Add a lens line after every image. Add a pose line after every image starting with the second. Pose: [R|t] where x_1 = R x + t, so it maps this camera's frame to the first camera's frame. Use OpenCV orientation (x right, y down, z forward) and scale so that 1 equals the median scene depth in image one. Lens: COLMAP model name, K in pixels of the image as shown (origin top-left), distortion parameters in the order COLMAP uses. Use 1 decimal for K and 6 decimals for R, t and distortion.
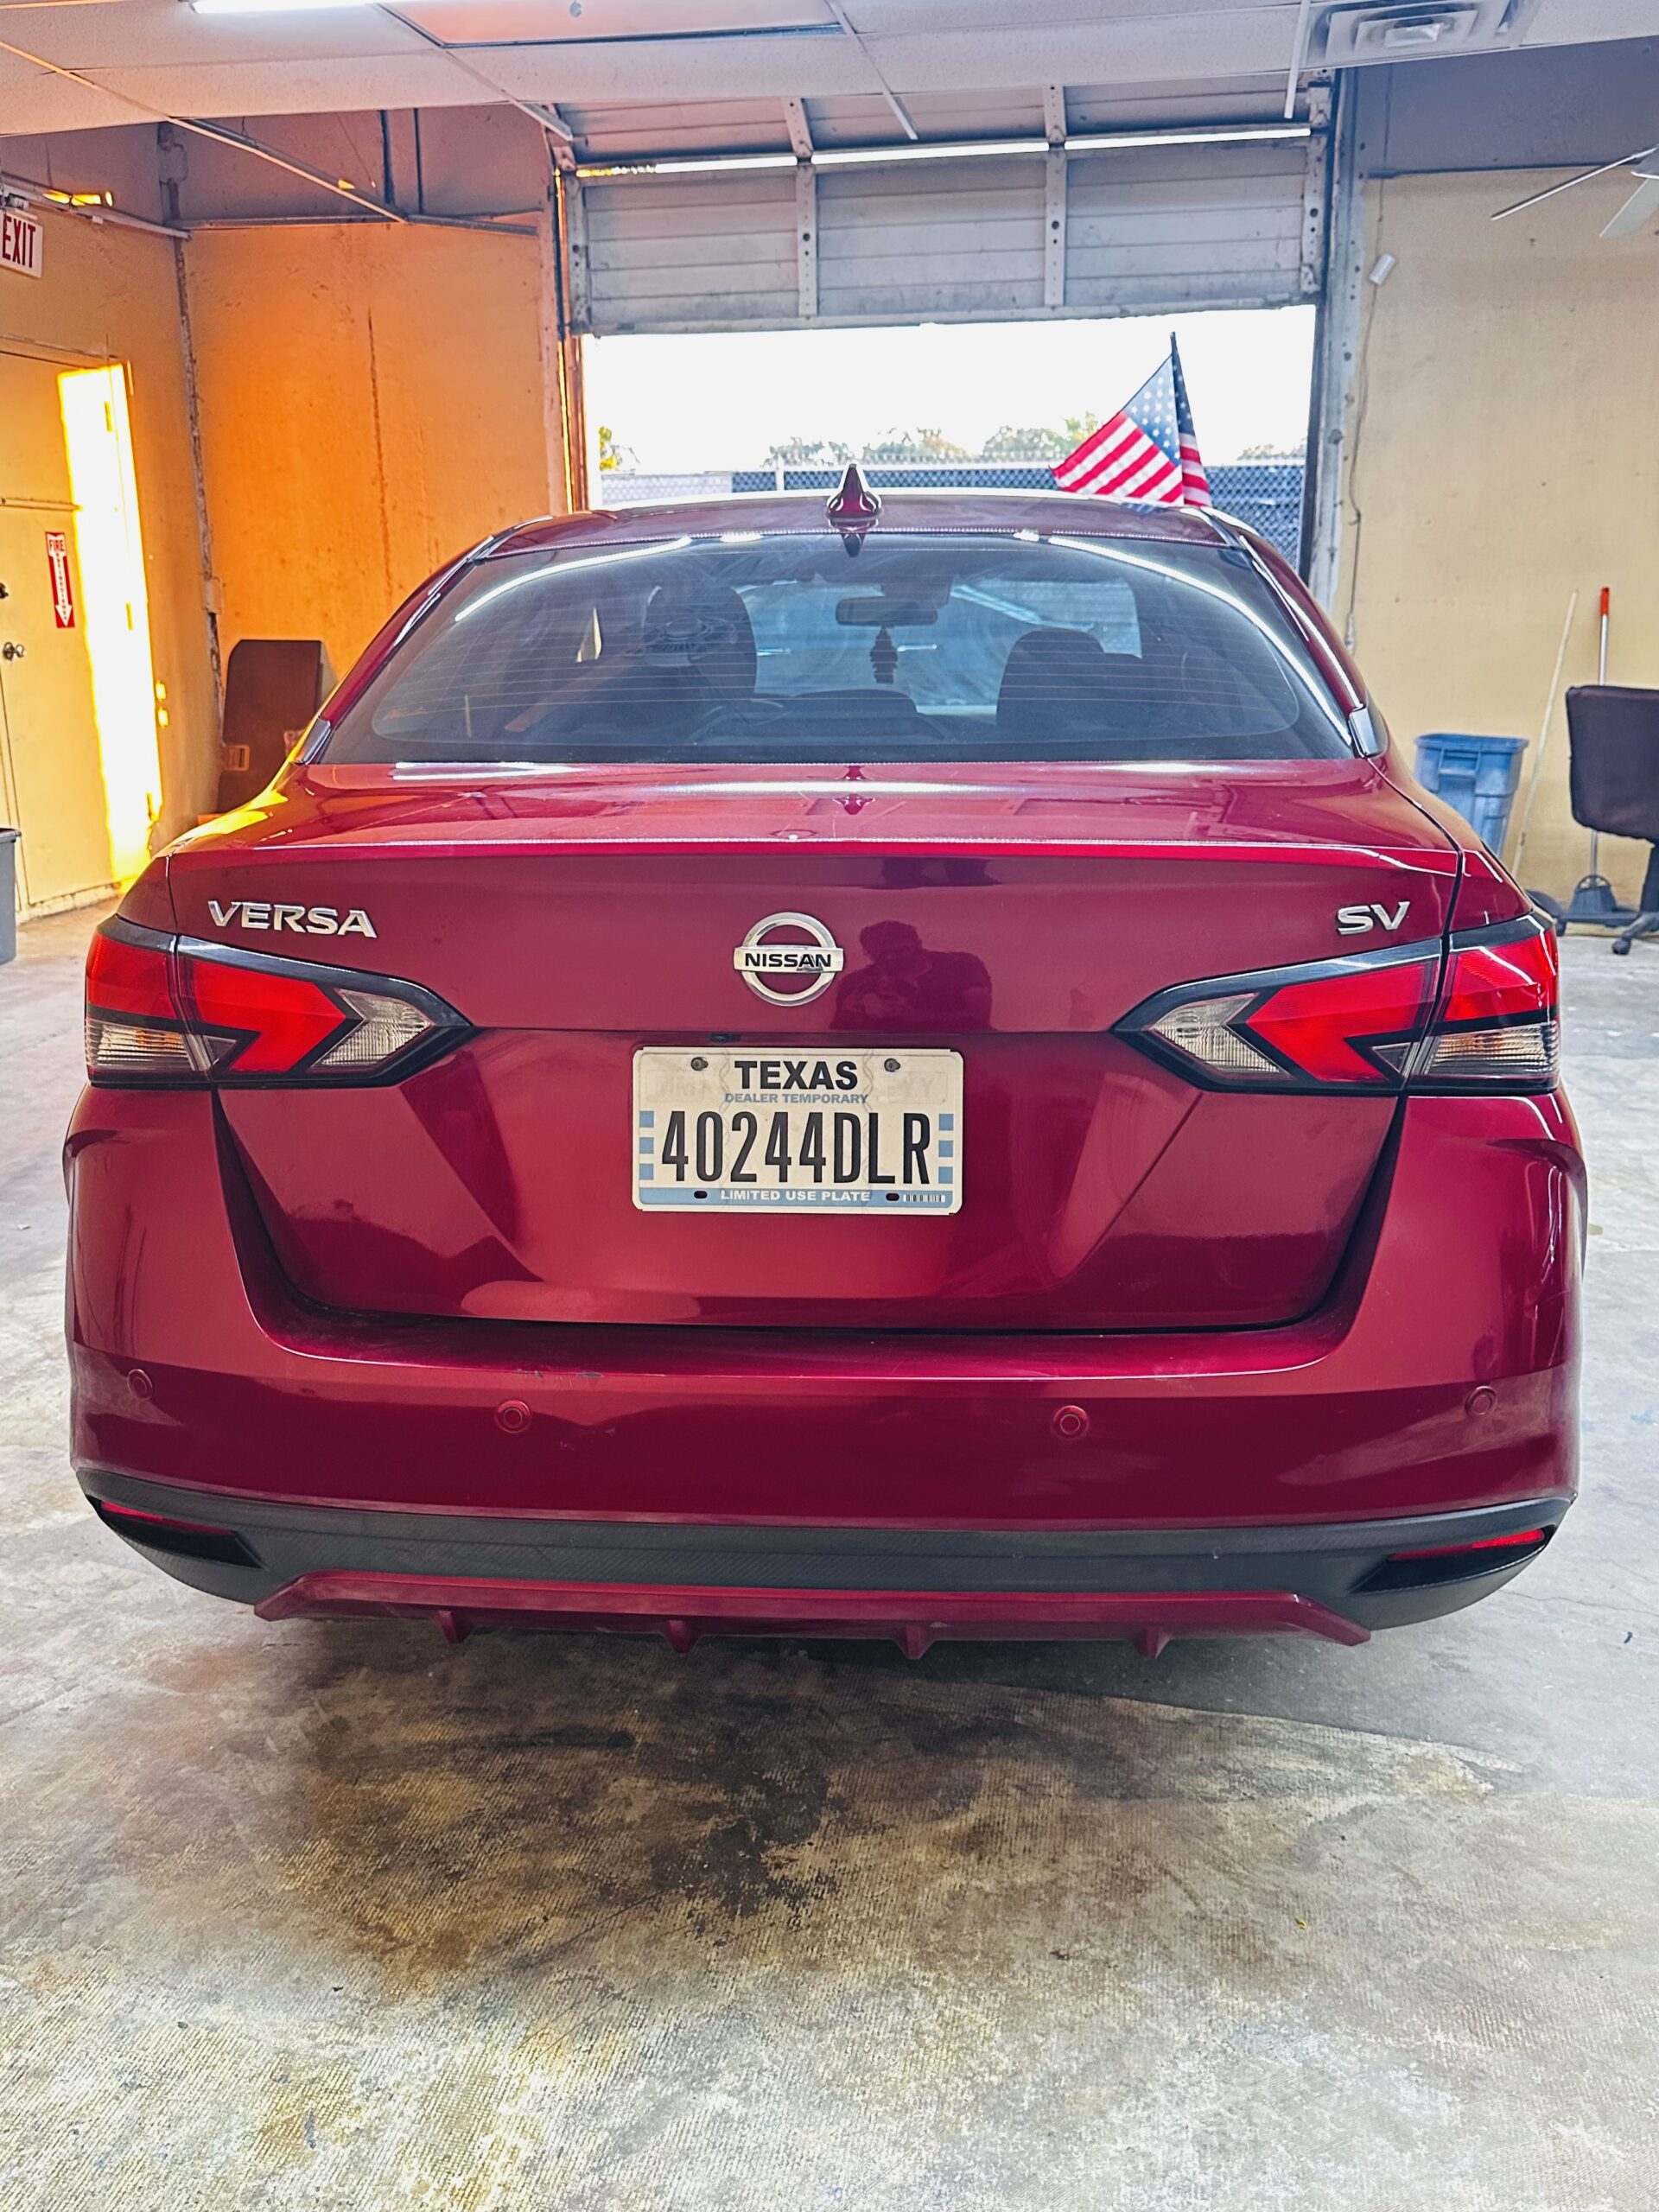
lens RADIAL K [[1793.6, 0, 837.0], [0, 1793.6, 1112.0], [0, 0, 1]] dist [0.022660, -0.043035]
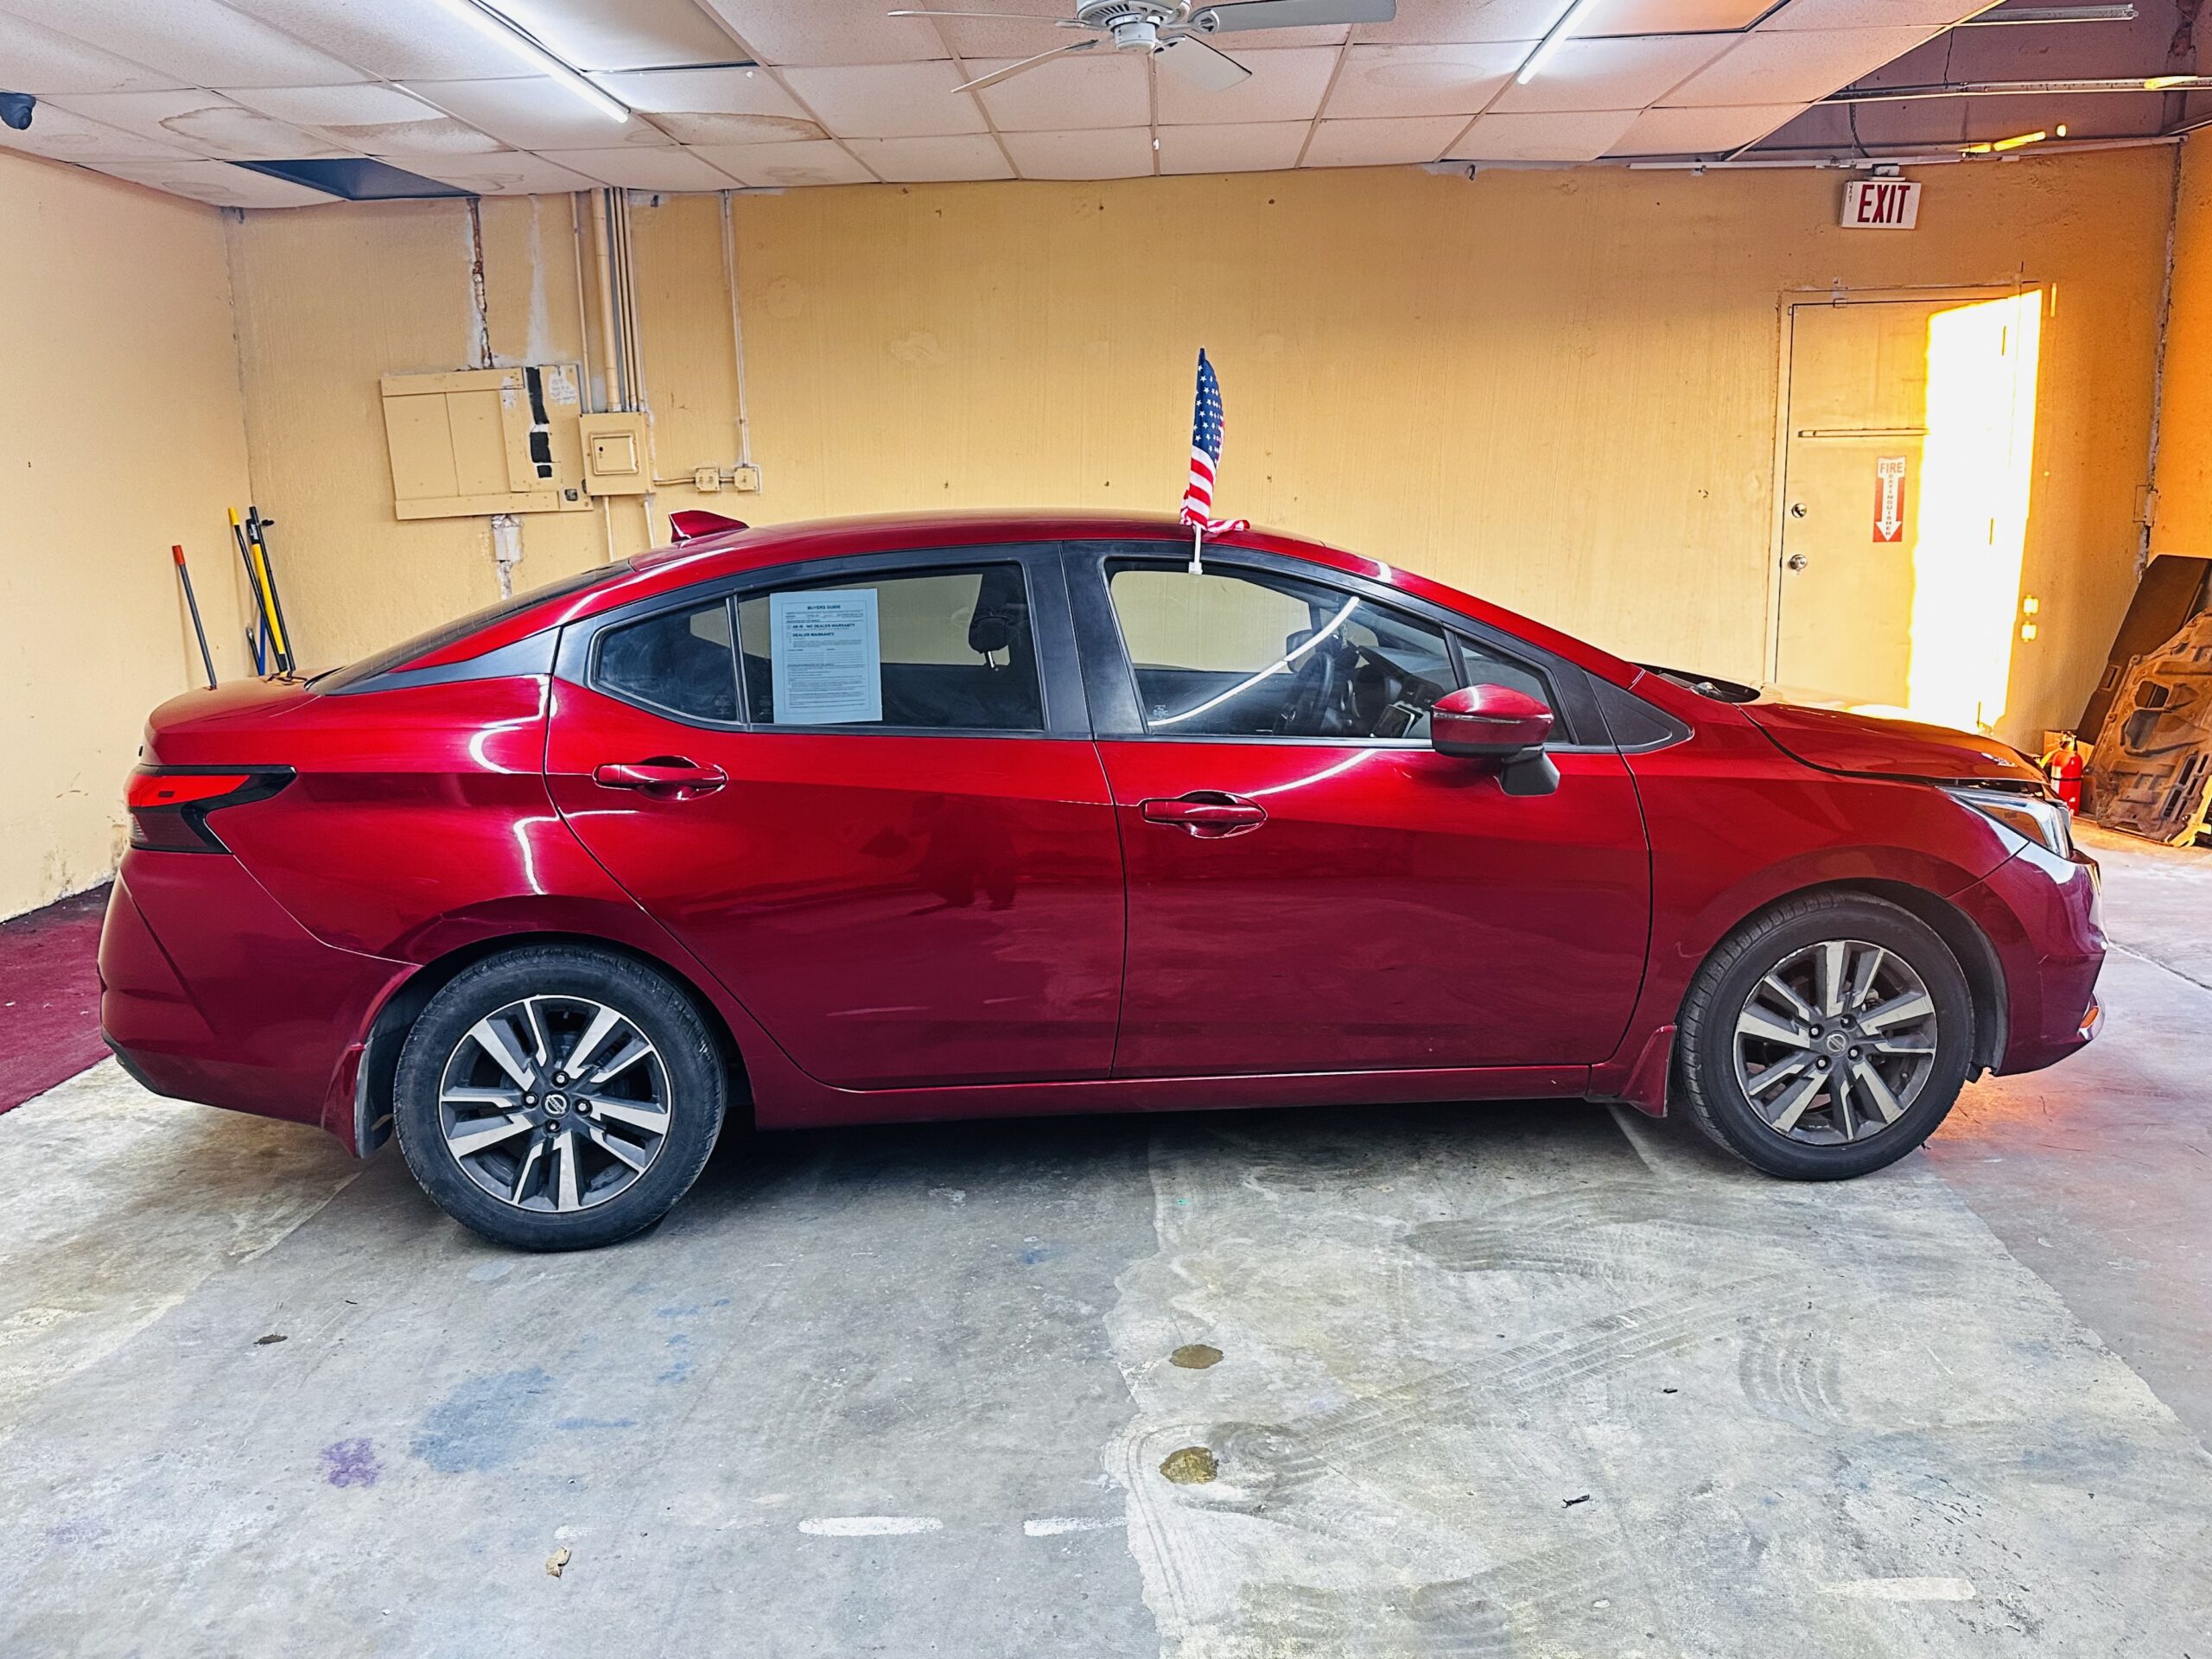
lens RADIAL K [[1790.1, 0, 1094.0], [0, 1790.1, 844.1], [0, 0, 1]] dist [0.034321, -0.058165]
pose [[0.154874, 0.195581, -0.968381, 0.605301], [-0.253989, 0.955143, 0.152287, -0.144216], [0.954727, 0.222372, 0.197602, 0.383949]]
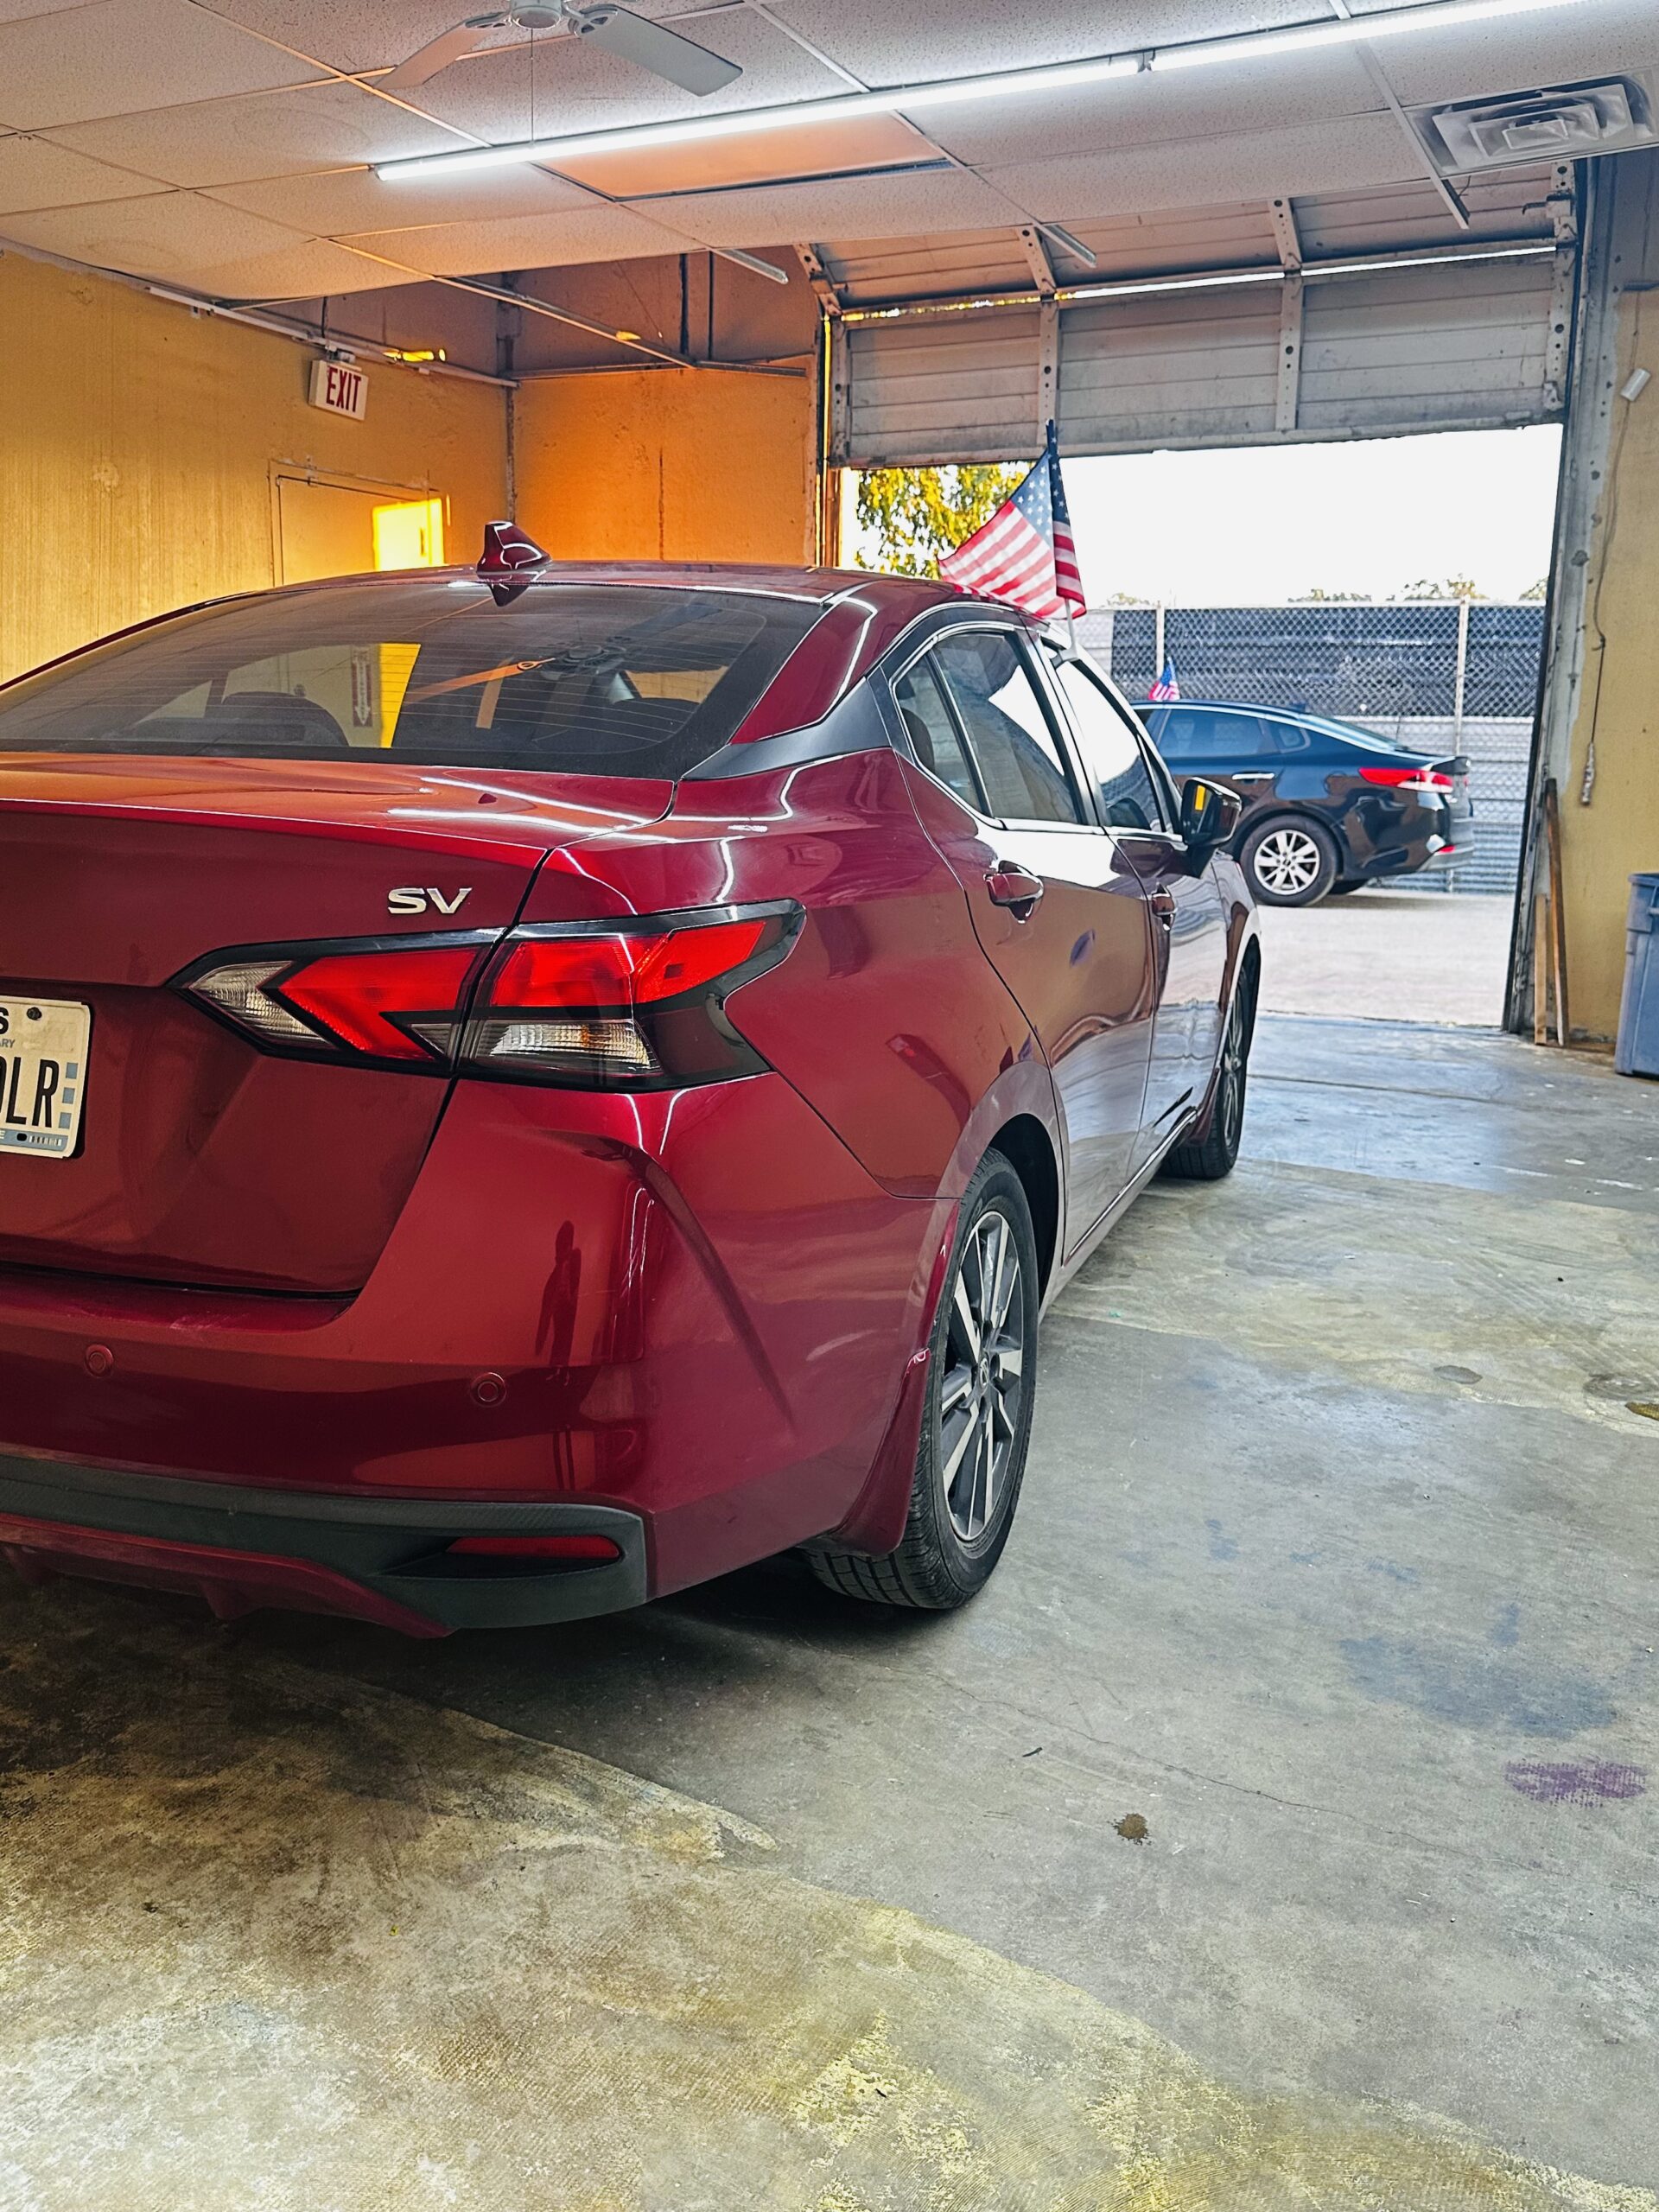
lens RADIAL K [[1790.1, 0, 829.5], [0, 1790.1, 1106.0], [0, 0, 1]] dist [0.034321, -0.058165]
pose [[0.960309, 0.081733, -0.266696, 0.177315], [-0.102778, 0.992518, -0.065908, 0.011431], [0.259314, 0.090702, 0.961524, 0.019774]]
